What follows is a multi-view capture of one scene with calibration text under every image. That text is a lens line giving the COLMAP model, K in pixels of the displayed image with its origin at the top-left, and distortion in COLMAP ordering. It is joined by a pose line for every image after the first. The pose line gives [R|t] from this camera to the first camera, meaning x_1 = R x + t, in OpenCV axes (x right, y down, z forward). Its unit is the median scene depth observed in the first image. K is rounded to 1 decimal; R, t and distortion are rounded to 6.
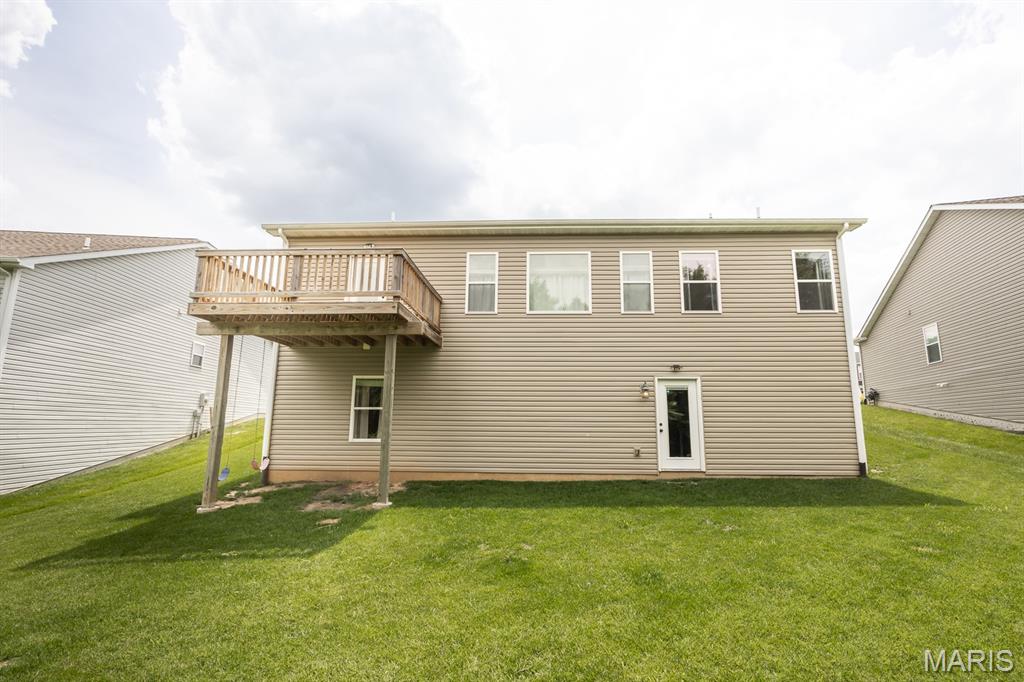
lens RADIAL K [[440.1, 0, 517.2], [0, 440.1, 346.8], [0, 0, 1]] dist [0.002220, -0.000073]
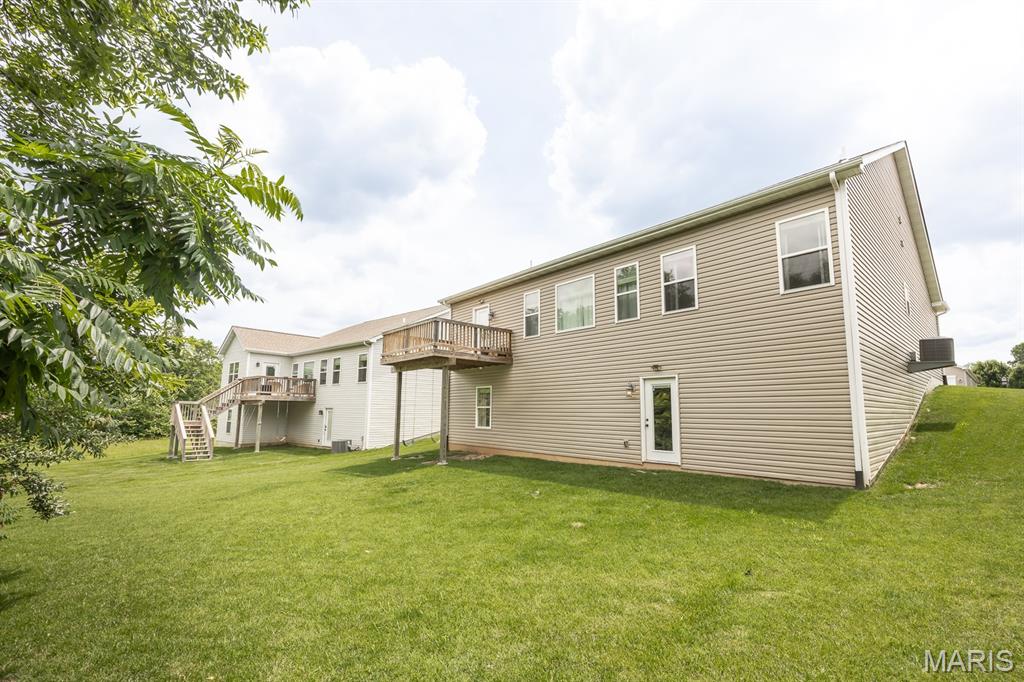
lens RADIAL K [[440.1, 0, 508.4], [0, 440.1, 346.4], [0, 0, 1]] dist [0.002220, -0.000073]
pose [[0.680858, -0.107810, -0.724438, 0.899728], [0.117921, 0.992339, -0.036851, -0.006348], [0.722861, -0.060336, 0.688355, 0.002224]]
